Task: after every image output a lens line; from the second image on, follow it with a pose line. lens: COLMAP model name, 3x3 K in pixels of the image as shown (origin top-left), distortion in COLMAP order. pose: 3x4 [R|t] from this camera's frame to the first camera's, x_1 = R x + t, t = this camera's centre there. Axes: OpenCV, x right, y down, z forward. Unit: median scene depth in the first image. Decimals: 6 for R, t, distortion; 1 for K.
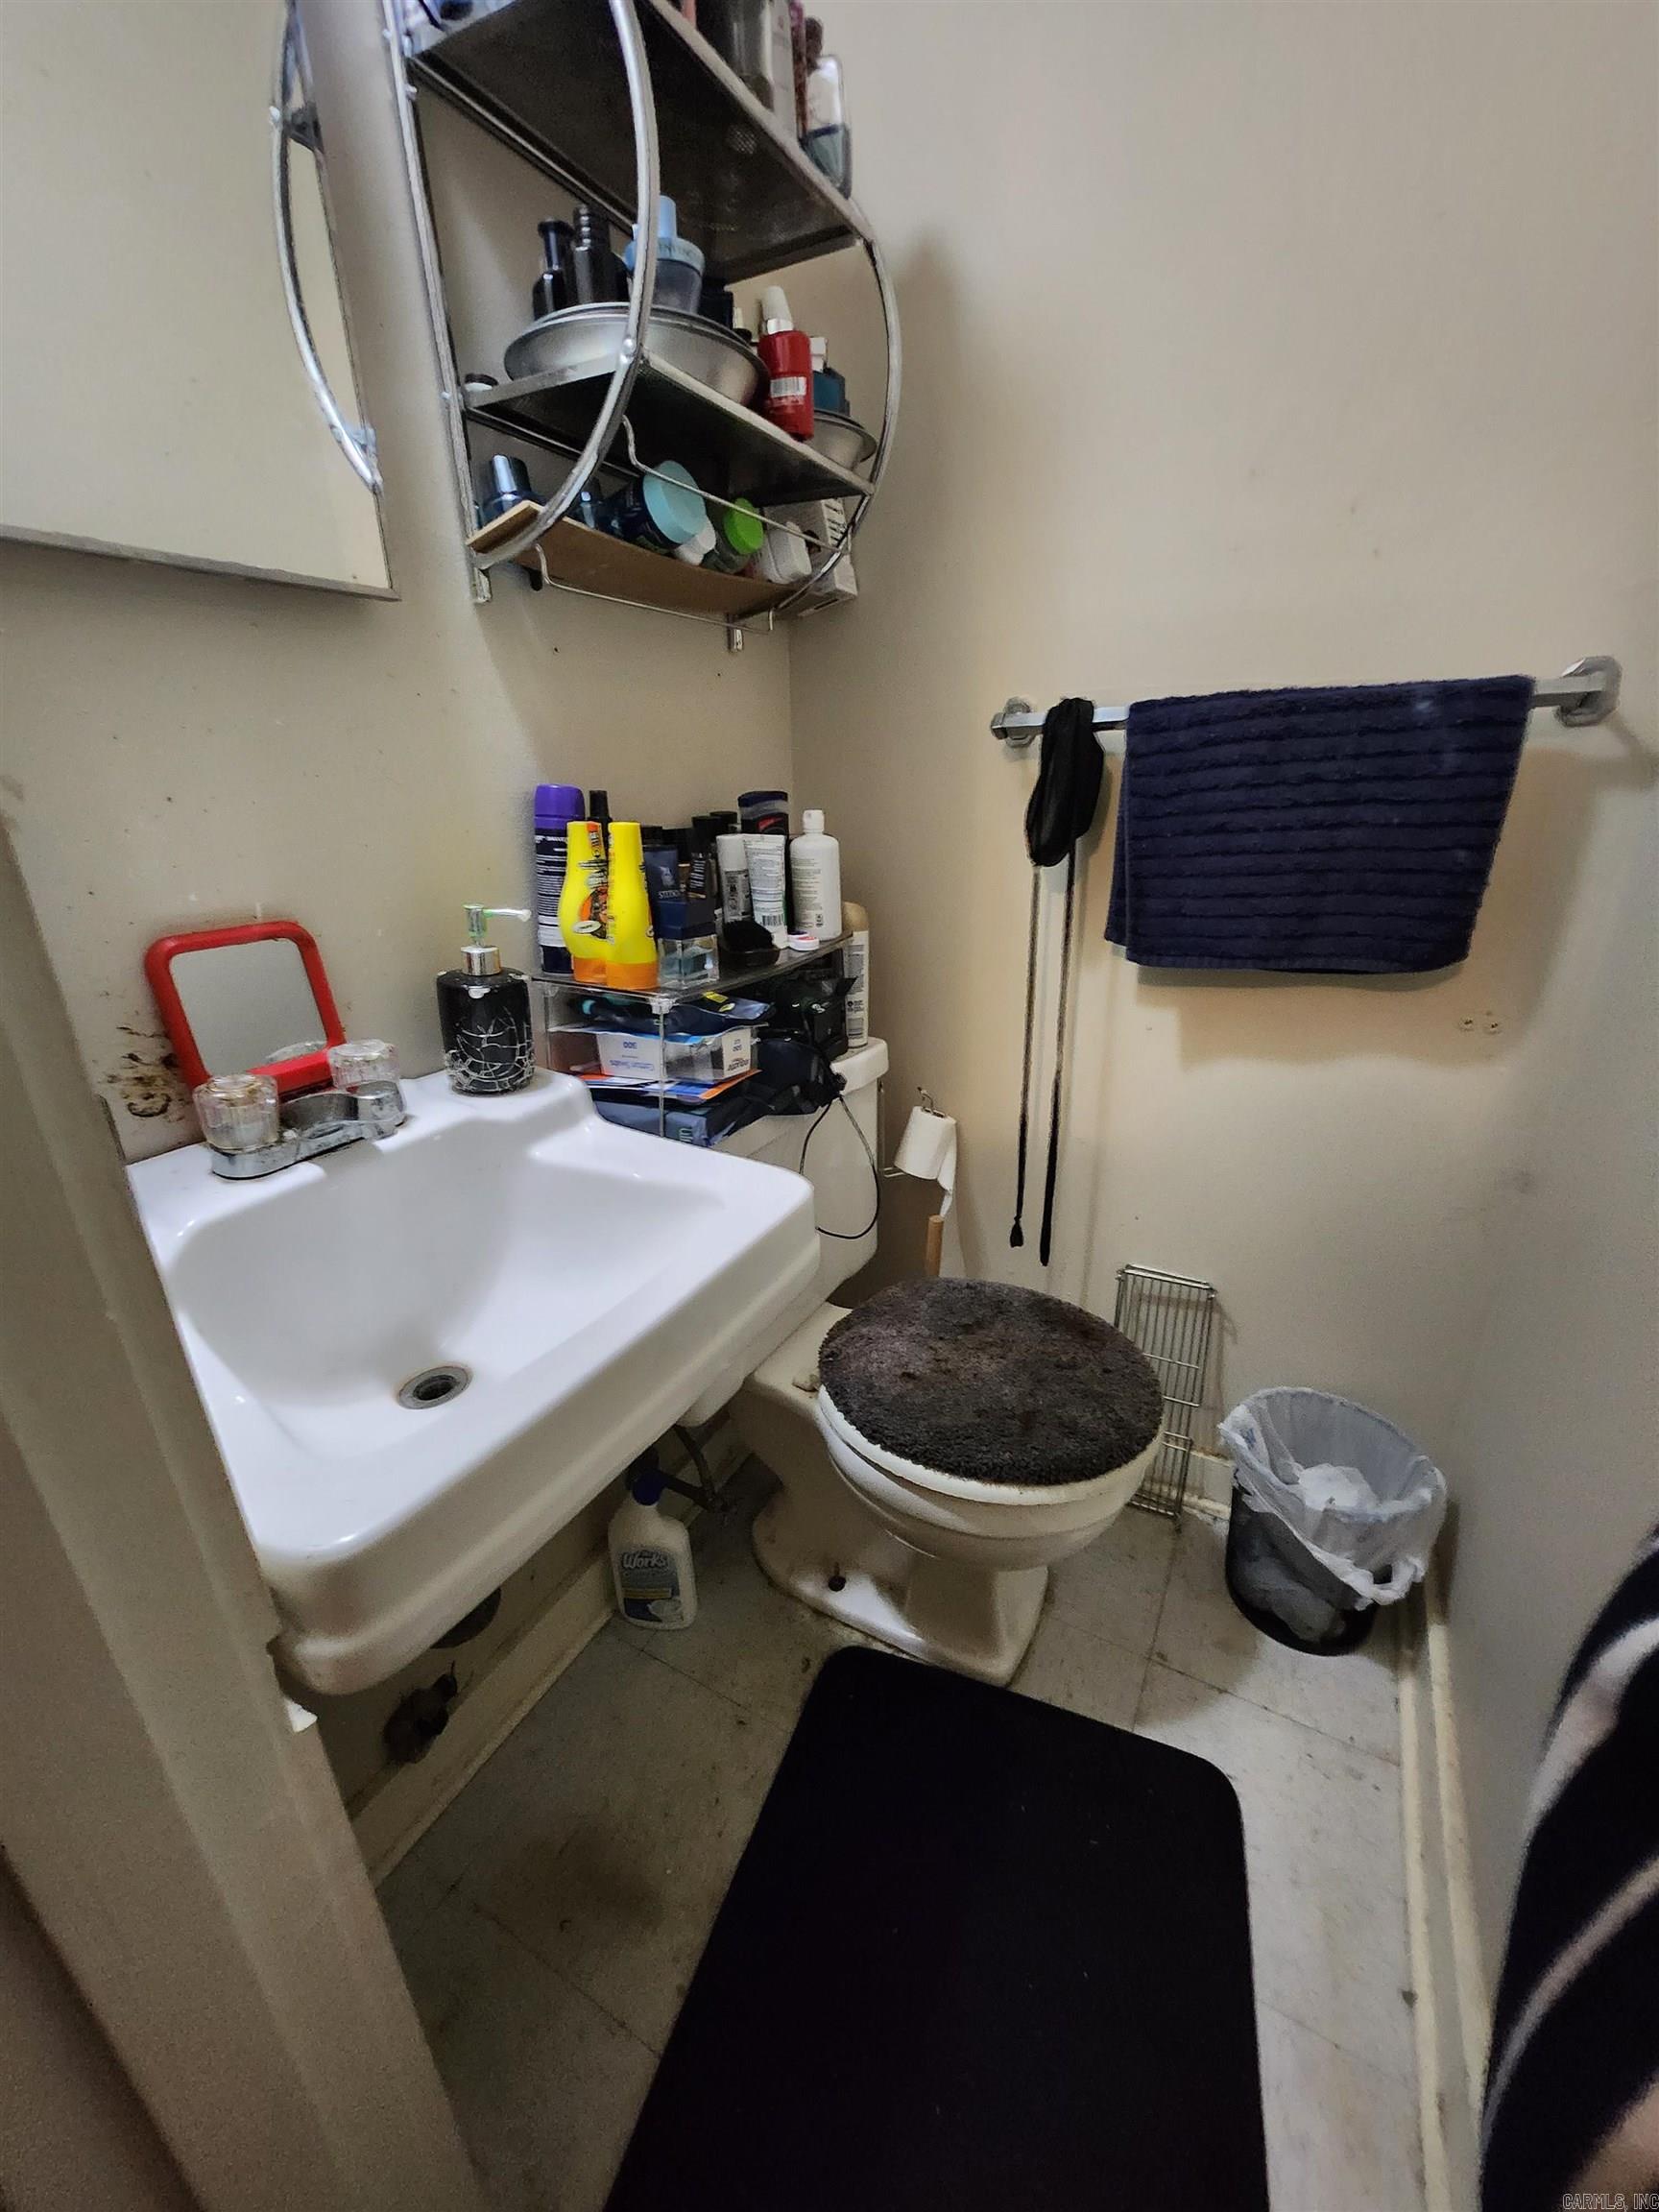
lens RADIAL K [[882.4, 0, 872.1], [0, 882.4, 1109.0], [0, 0, 1]] dist [-0.001127, -0.000573]
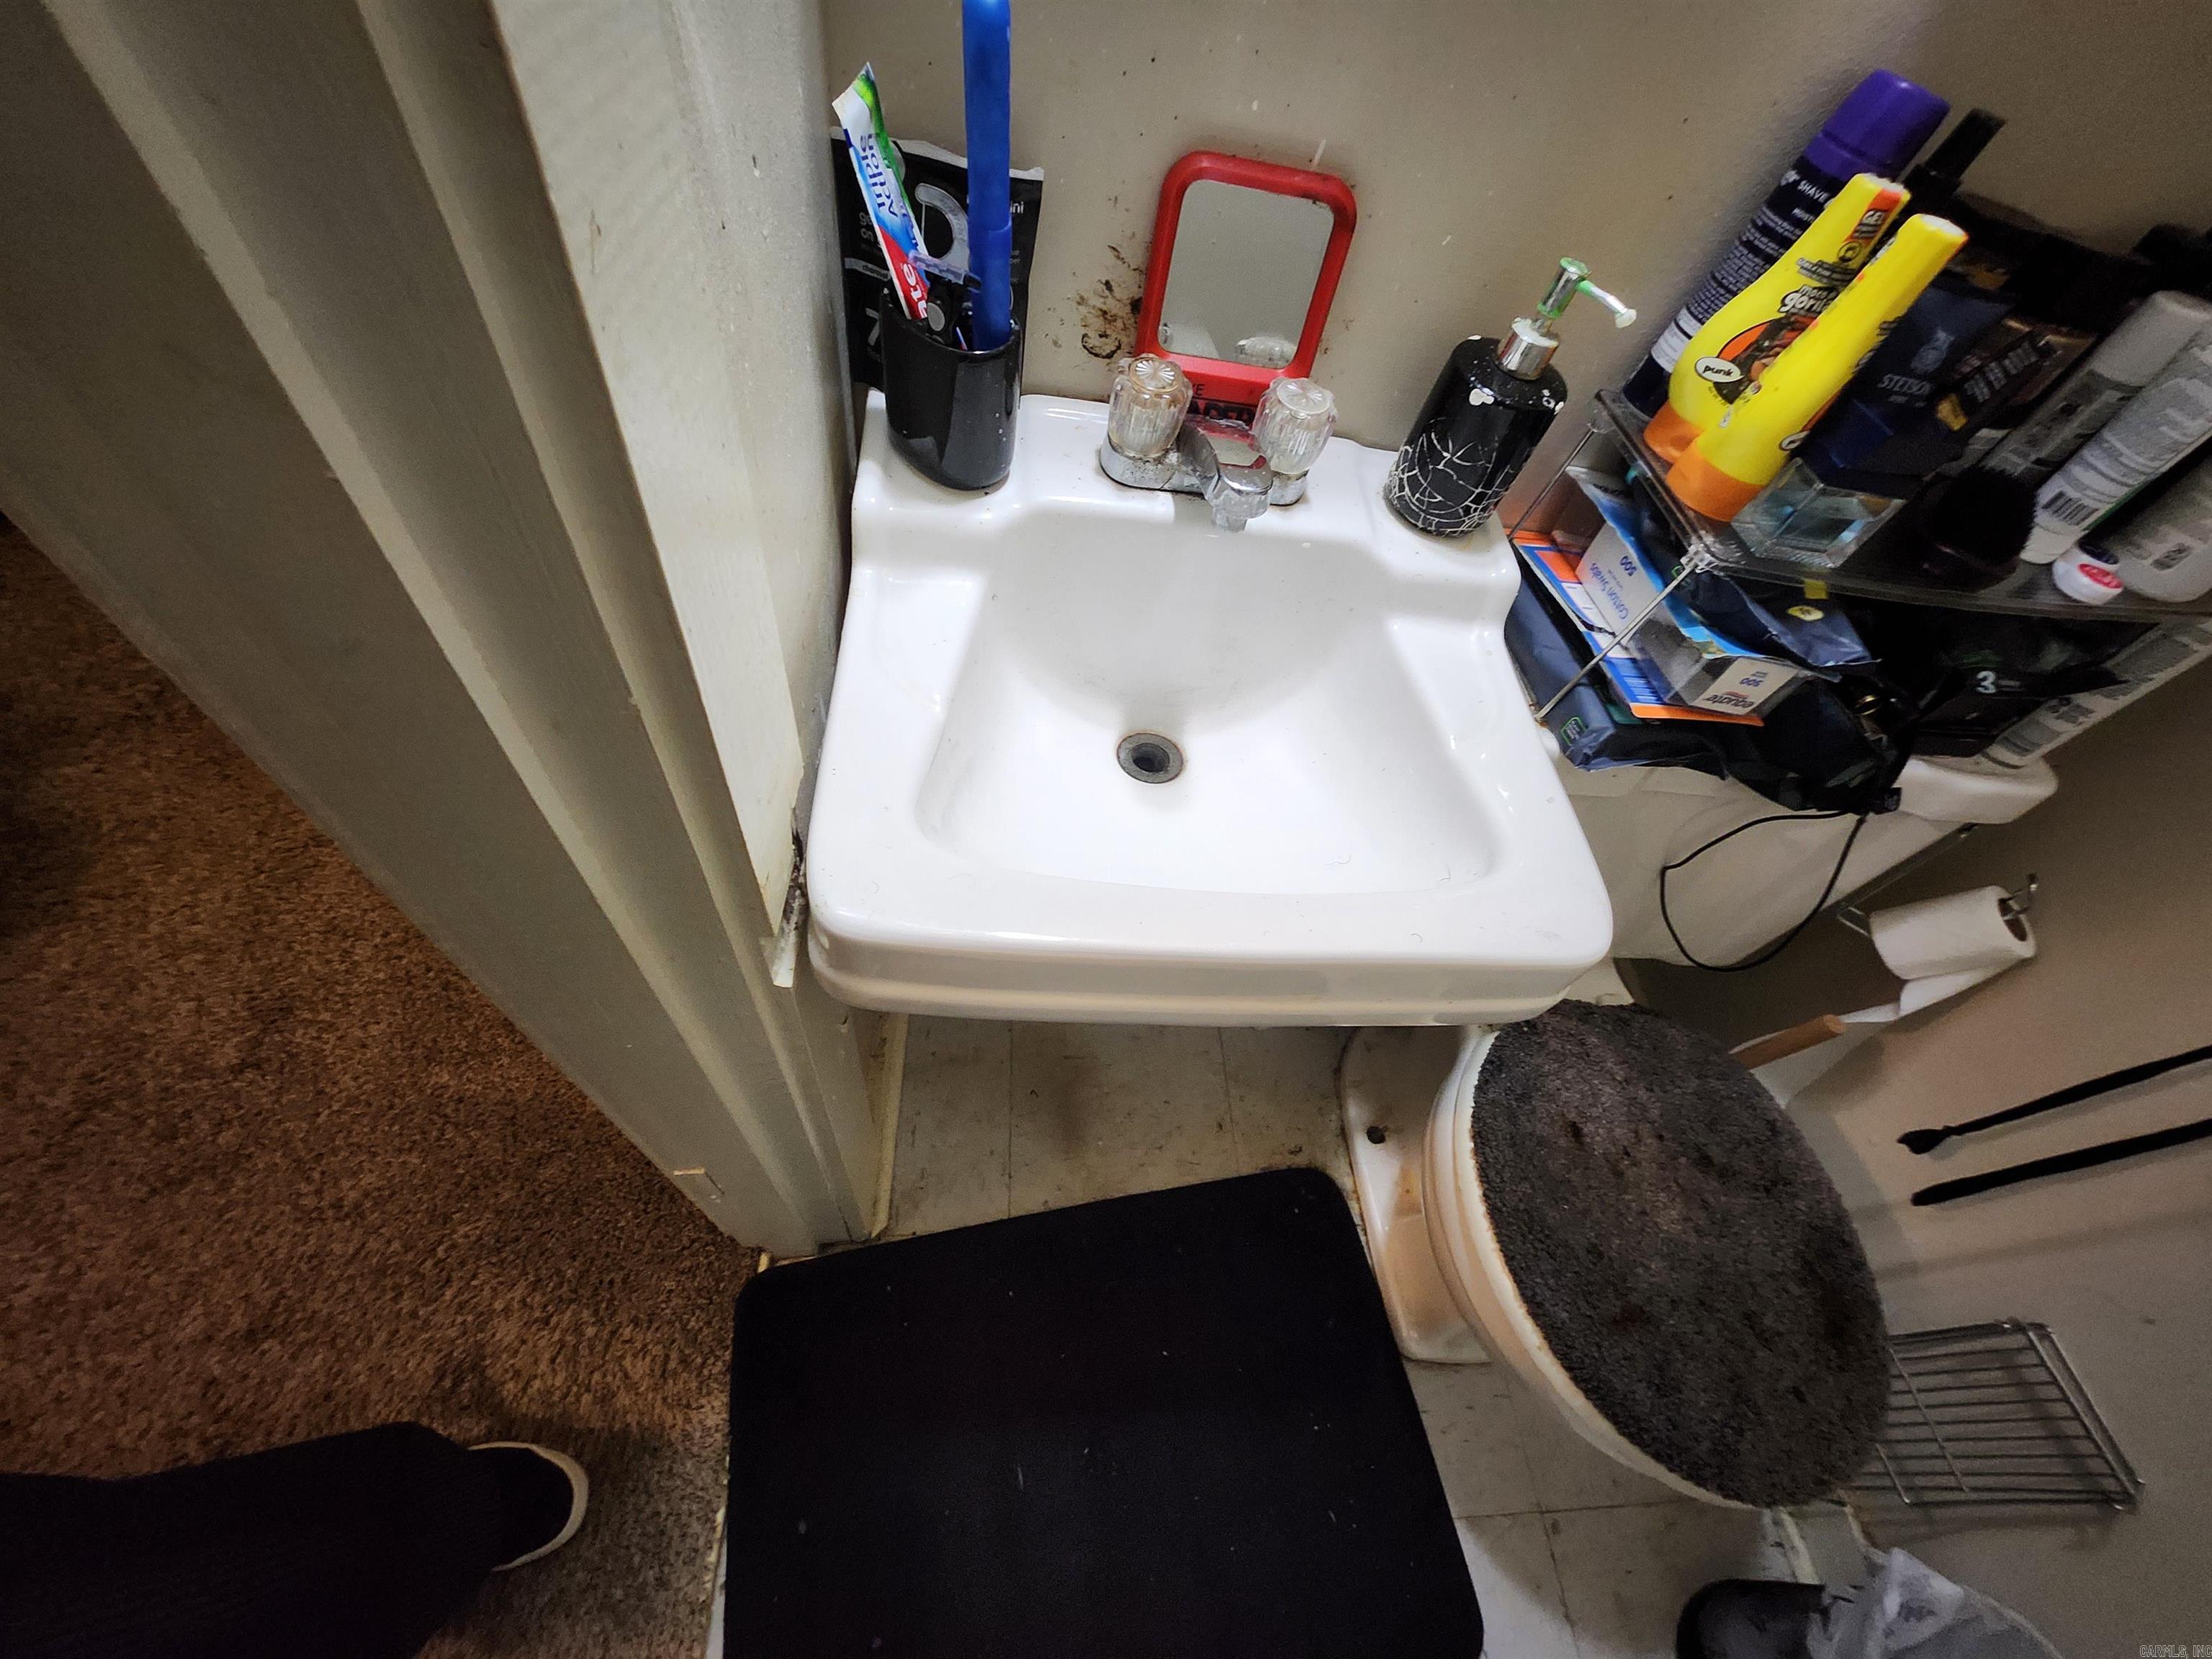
lens RADIAL K [[882.4, 0, 1108.1], [0, 882.4, 819.7], [0, 0, 1]] dist [-0.001127, -0.000573]
pose [[0.494181, 0.752580, -0.435211, -0.034367], [-0.463579, 0.651619, 0.600406, -0.168373], [0.735445, -0.094954, 0.670898, 0.247763]]
